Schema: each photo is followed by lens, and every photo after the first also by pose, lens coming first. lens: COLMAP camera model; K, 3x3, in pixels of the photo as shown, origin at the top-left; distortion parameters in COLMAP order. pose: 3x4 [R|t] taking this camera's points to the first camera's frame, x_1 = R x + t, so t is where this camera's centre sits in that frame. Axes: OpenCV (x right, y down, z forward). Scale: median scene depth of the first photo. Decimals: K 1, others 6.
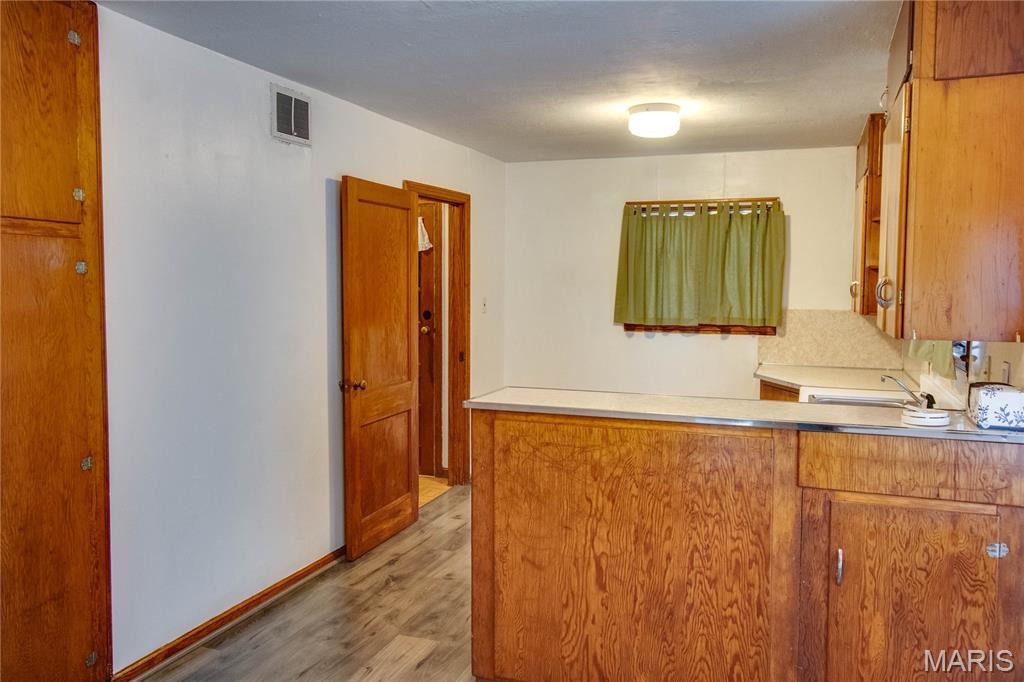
lens RADIAL K [[794.6, 0, 518.4], [0, 794.6, 332.7], [0, 0, 1]] dist [0.010205, -0.004933]
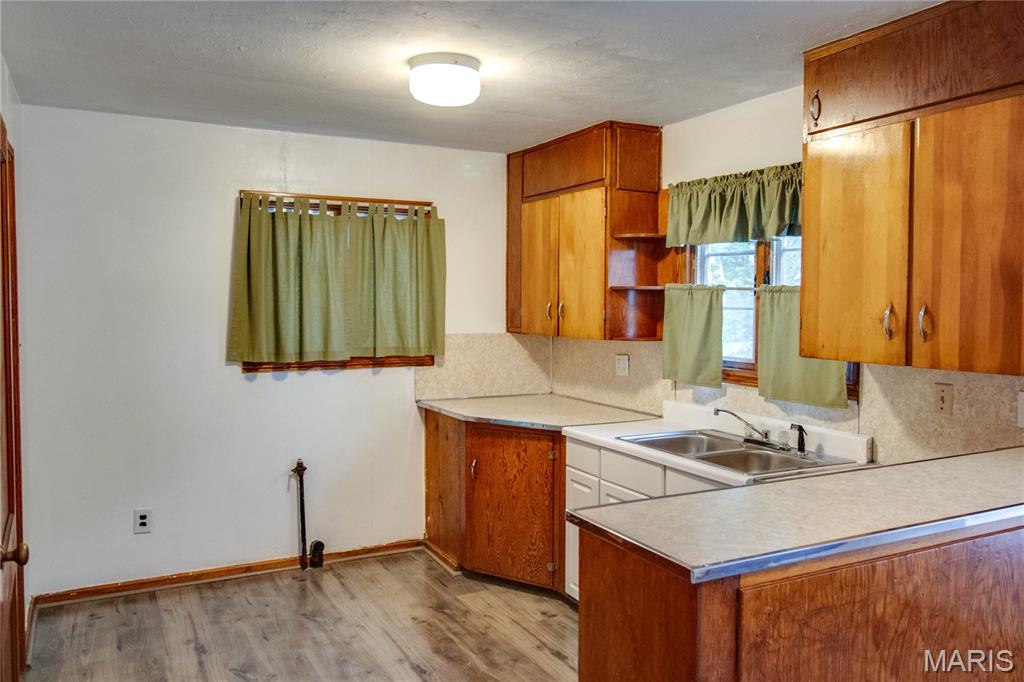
lens RADIAL K [[794.6, 0, 518.4], [0, 794.6, 332.7], [0, 0, 1]] dist [0.010205, -0.004933]
pose [[0.665345, -0.036356, 0.745651, -0.247861], [0.047356, 0.998857, 0.006445, -0.033014], [-0.745033, 0.031023, 0.666306, 0.374740]]
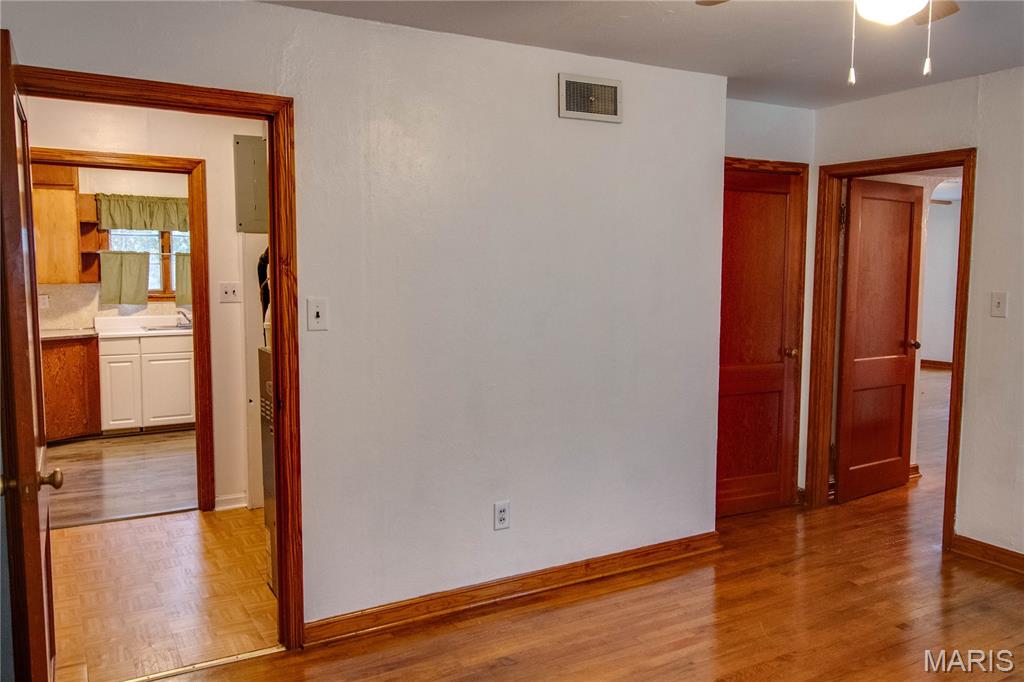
lens RADIAL K [[794.6, 0, 518.4], [0, 794.6, 332.7], [0, 0, 1]] dist [0.010205, -0.004933]
pose [[-0.770820, -0.062832, 0.633947, -1.035662], [0.032924, 0.989865, 0.138141, -0.096706], [-0.636202, 0.127354, -0.760939, 1.438139]]
